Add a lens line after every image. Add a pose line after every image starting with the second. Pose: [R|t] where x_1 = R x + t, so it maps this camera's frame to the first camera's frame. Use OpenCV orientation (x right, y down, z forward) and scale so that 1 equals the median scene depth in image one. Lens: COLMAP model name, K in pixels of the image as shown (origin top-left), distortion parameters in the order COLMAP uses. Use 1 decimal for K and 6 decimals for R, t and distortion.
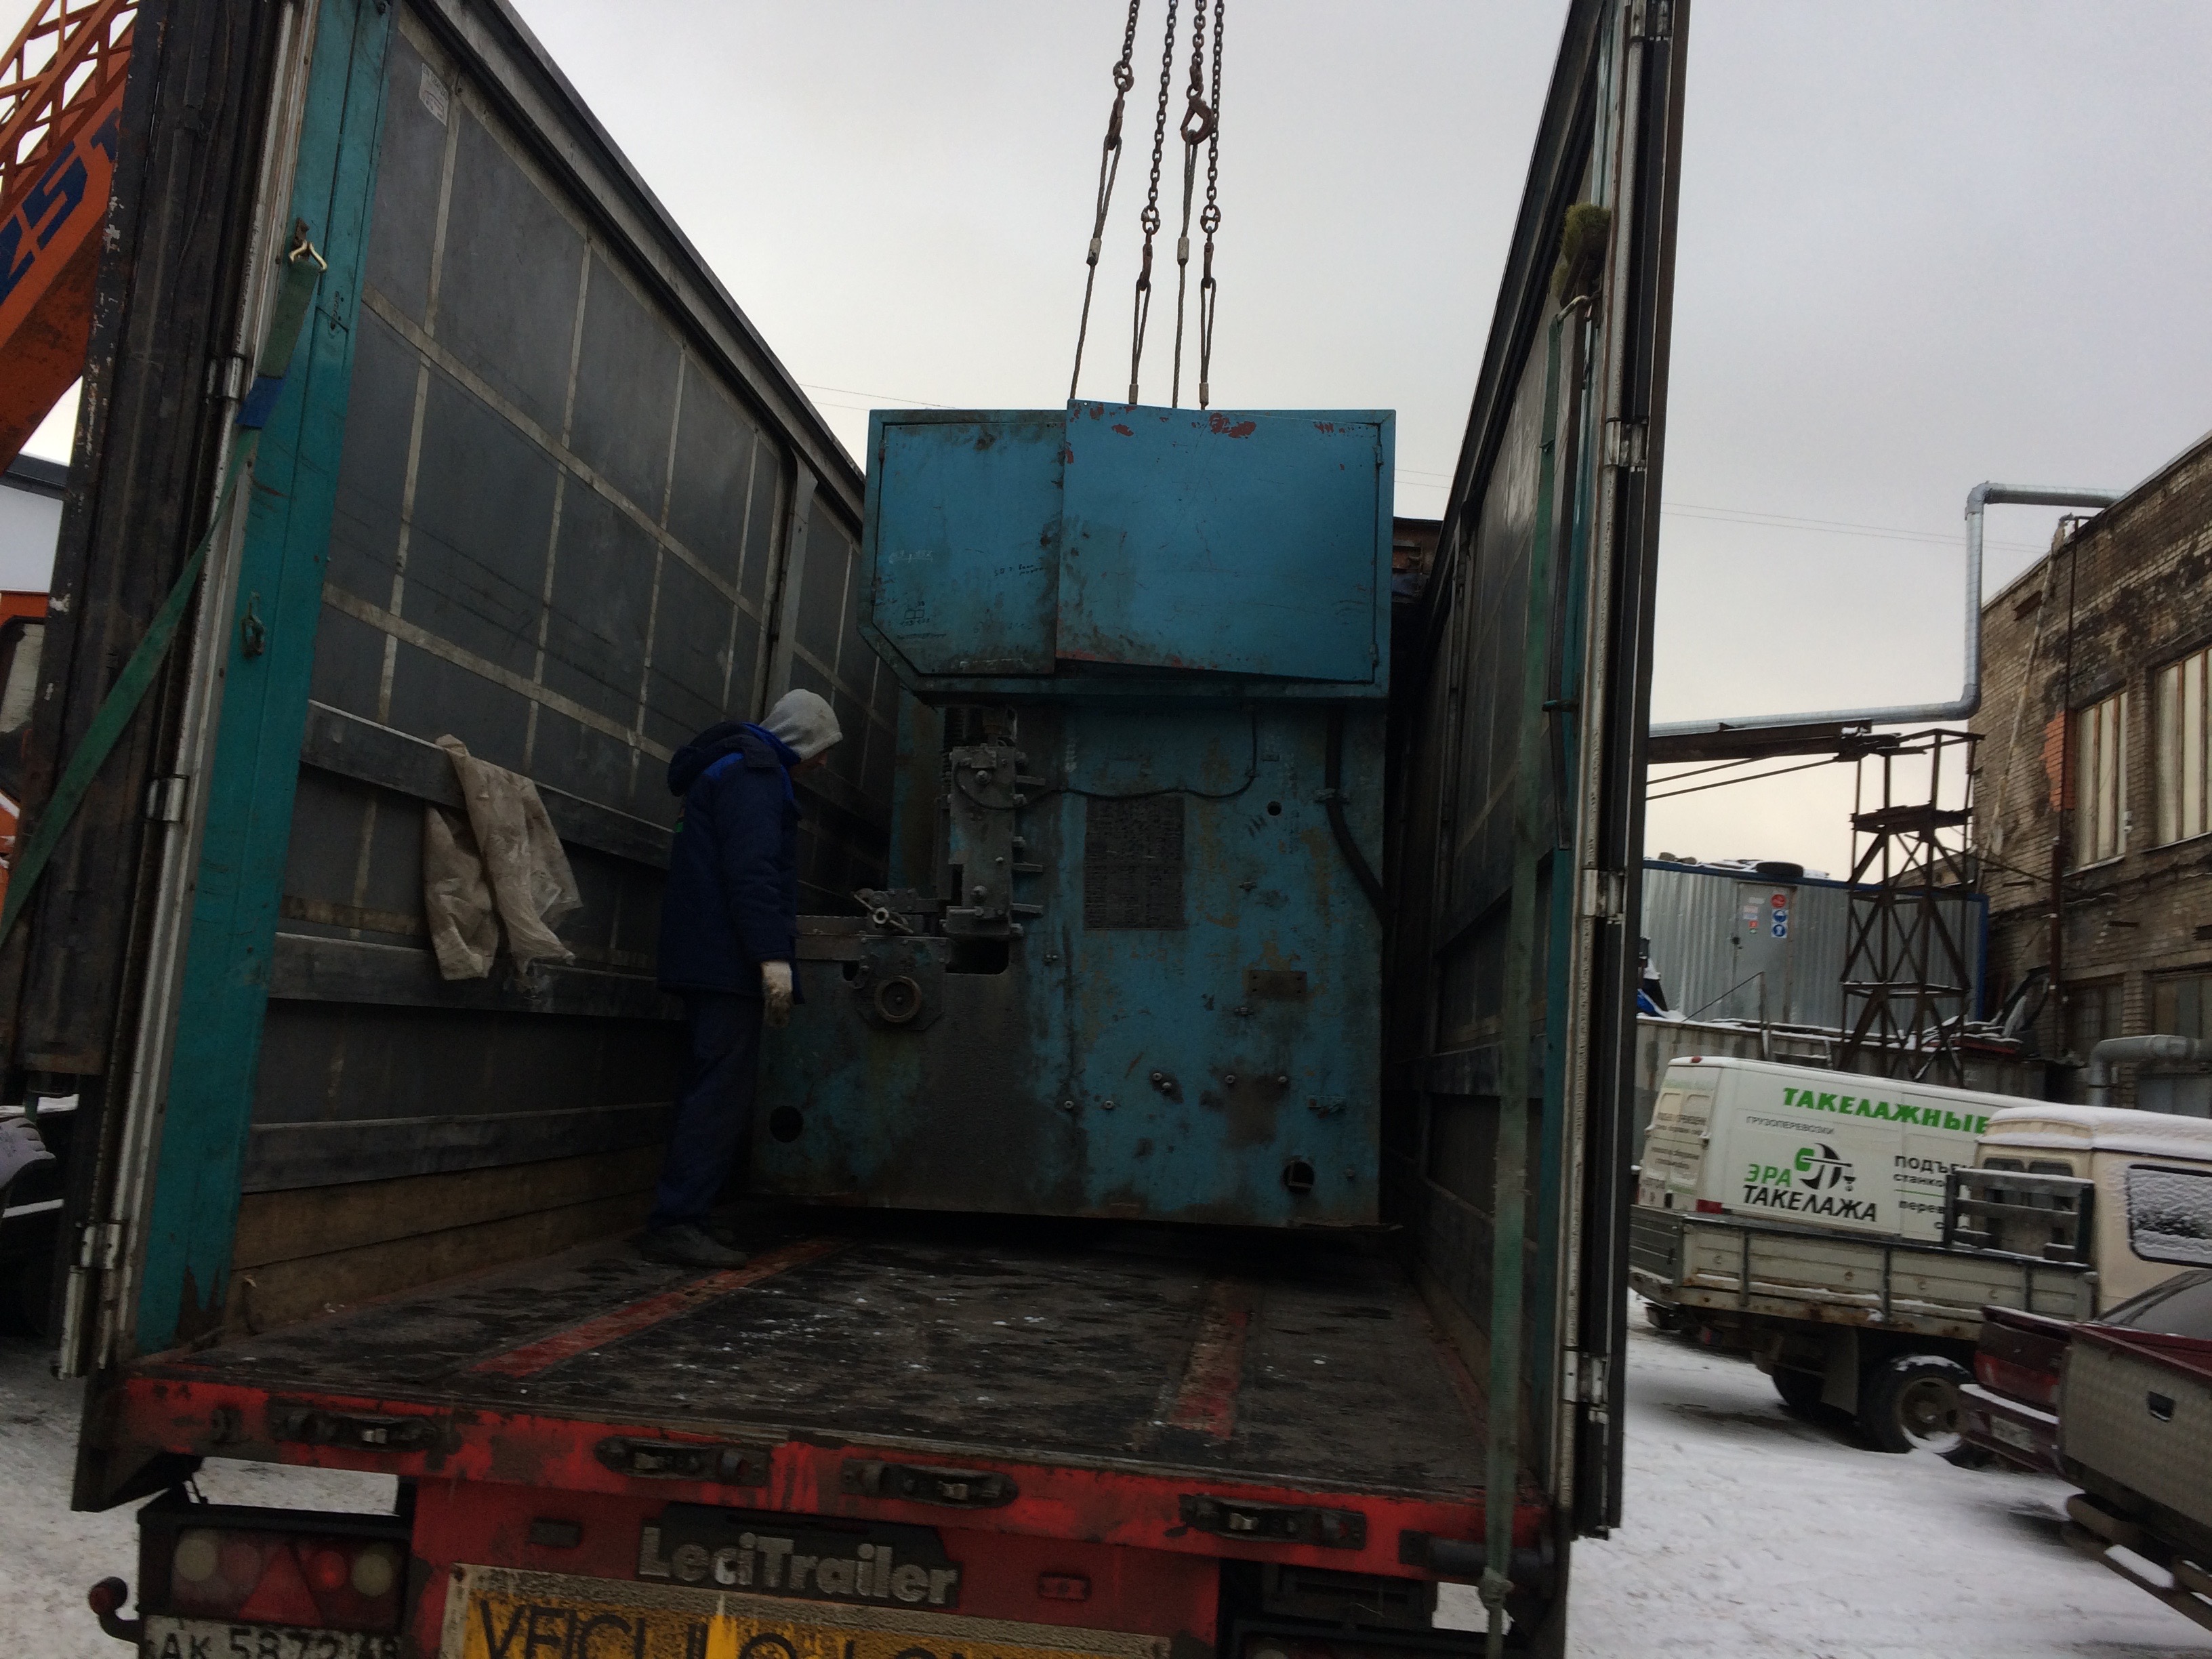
lens RADIAL K [[1885.4, 0, 1160.6], [0, 1885.4, 843.7], [0, 0, 1]] dist [0.120762, -0.126678]
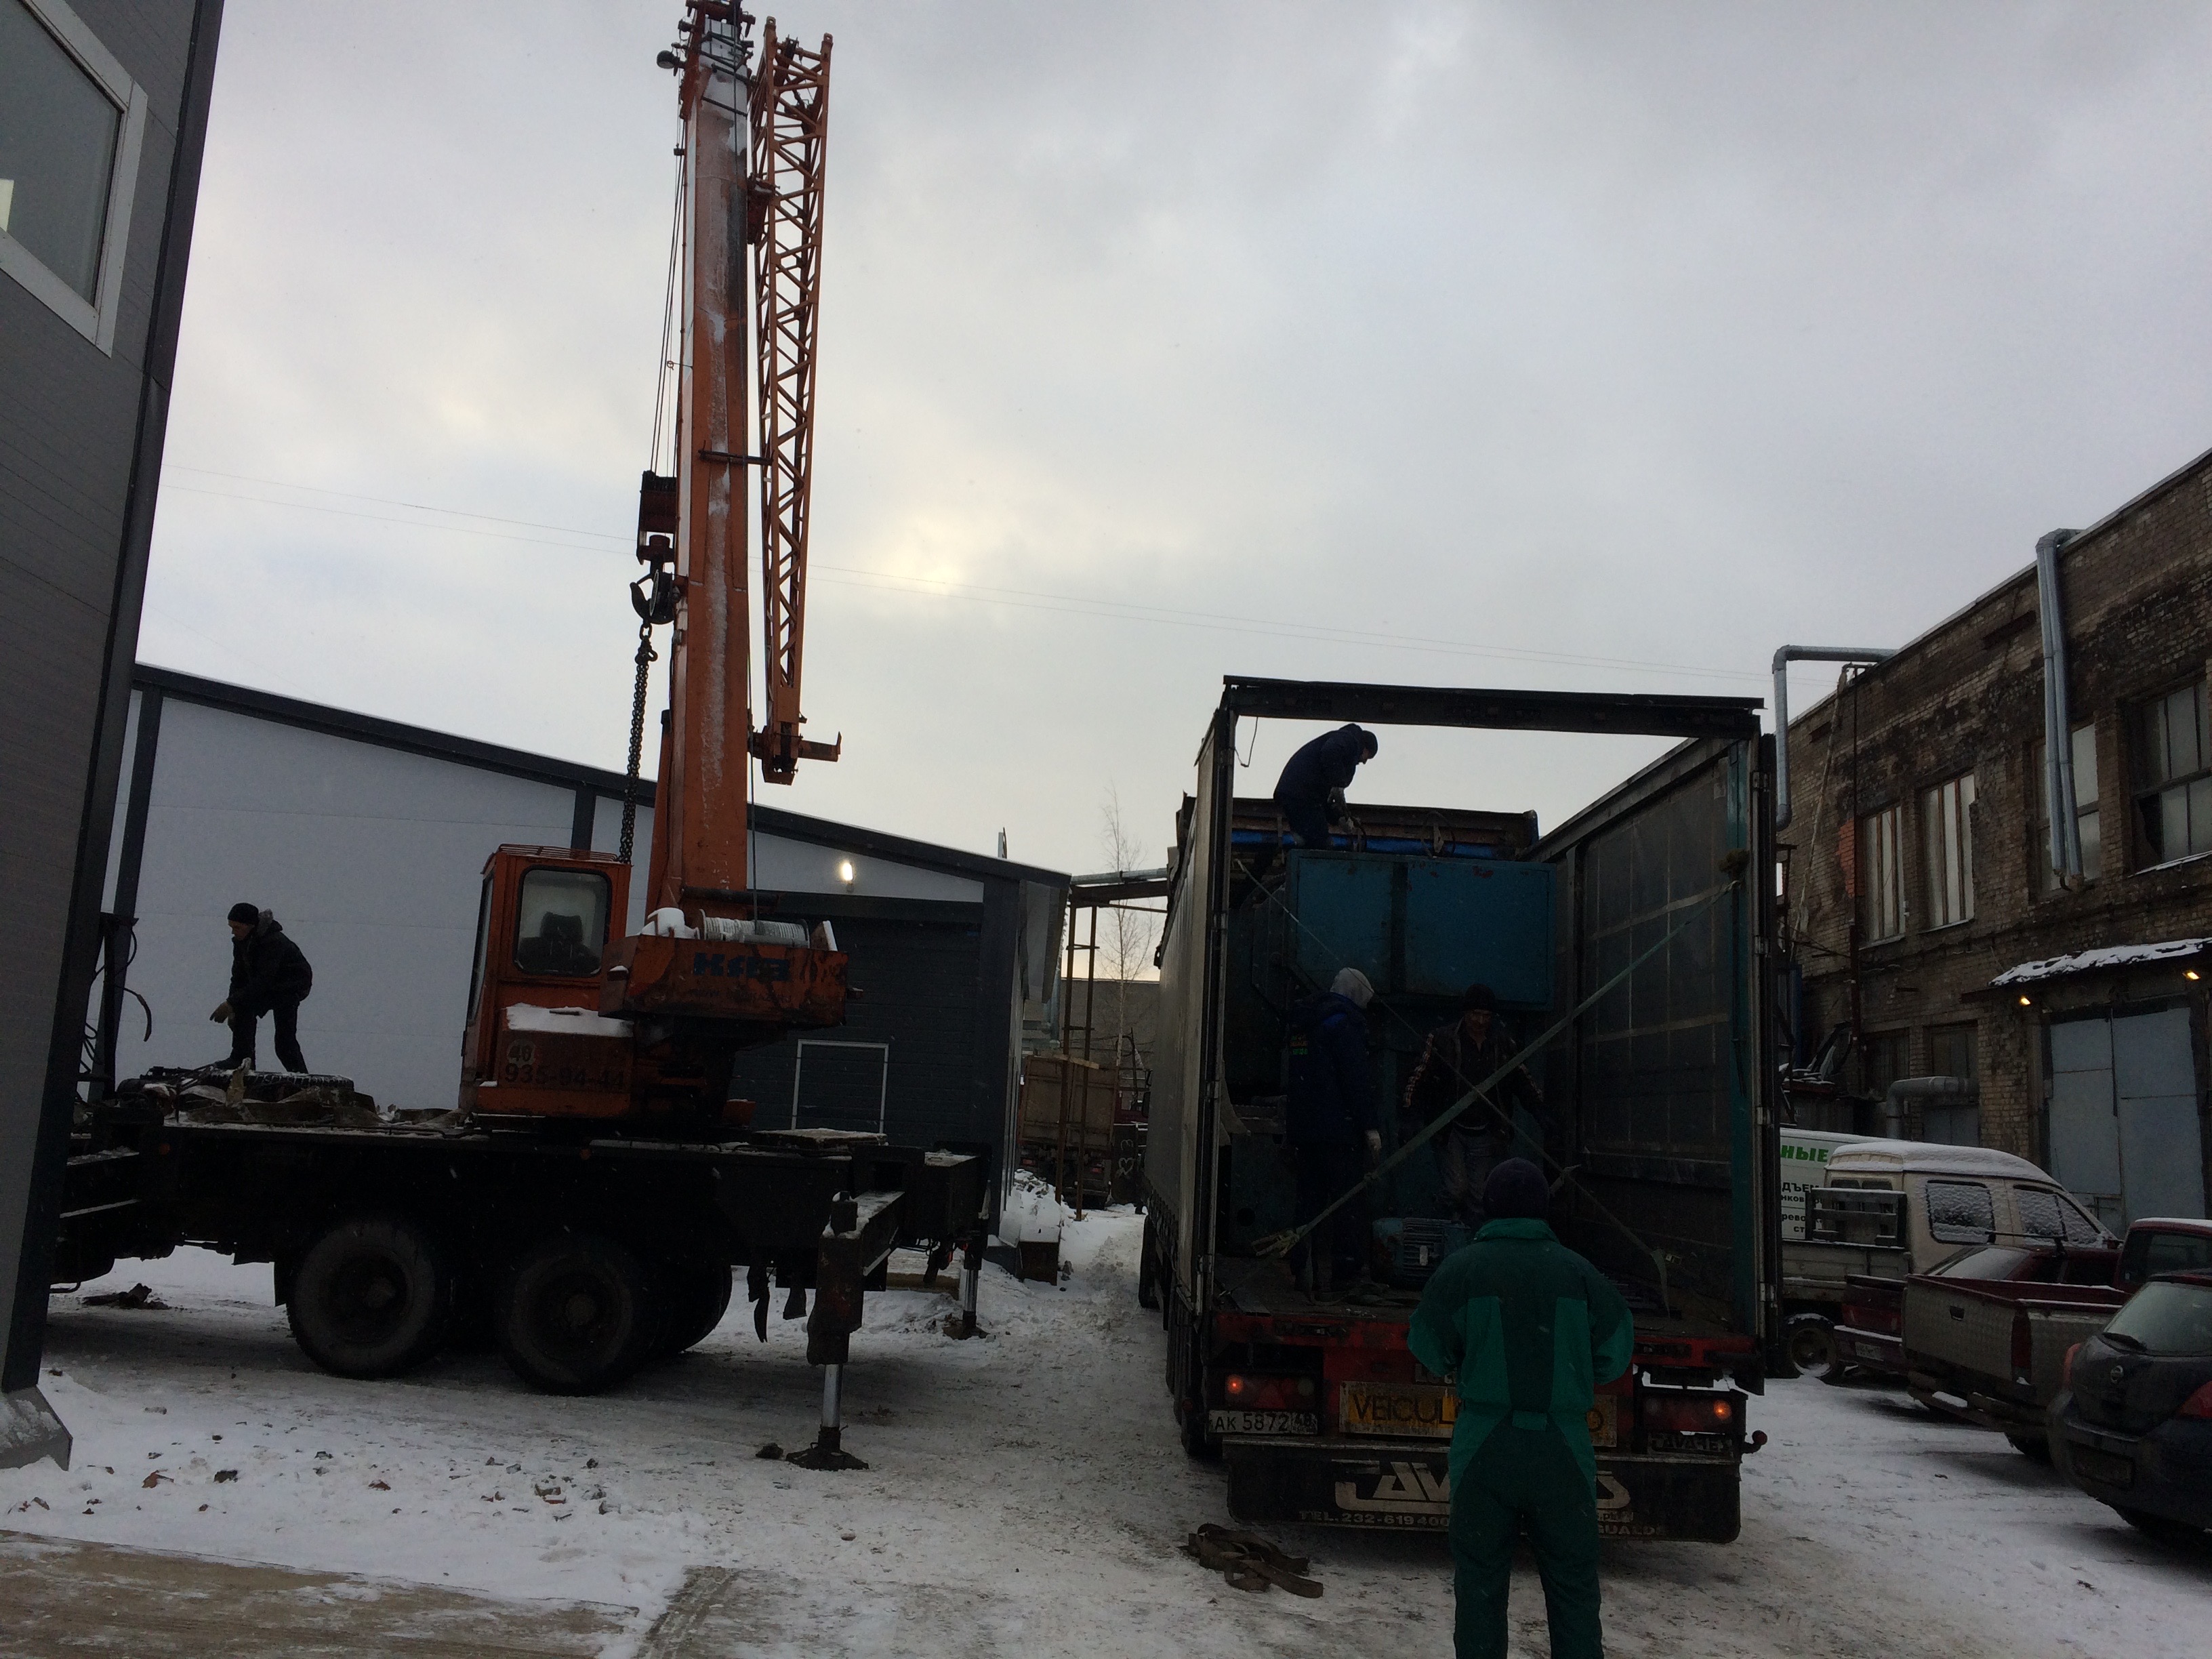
lens RADIAL K [[1885.4, 0, 1114.7], [0, 1885.4, 887.2], [0, 0, 1]] dist [0.120762, -0.126678]
pose [[0.995979, -0.039230, 0.080538, -0.123856], [0.039221, 0.999229, 0.001695, -0.046560], [-0.080542, 0.001471, 0.996750, -0.228106]]
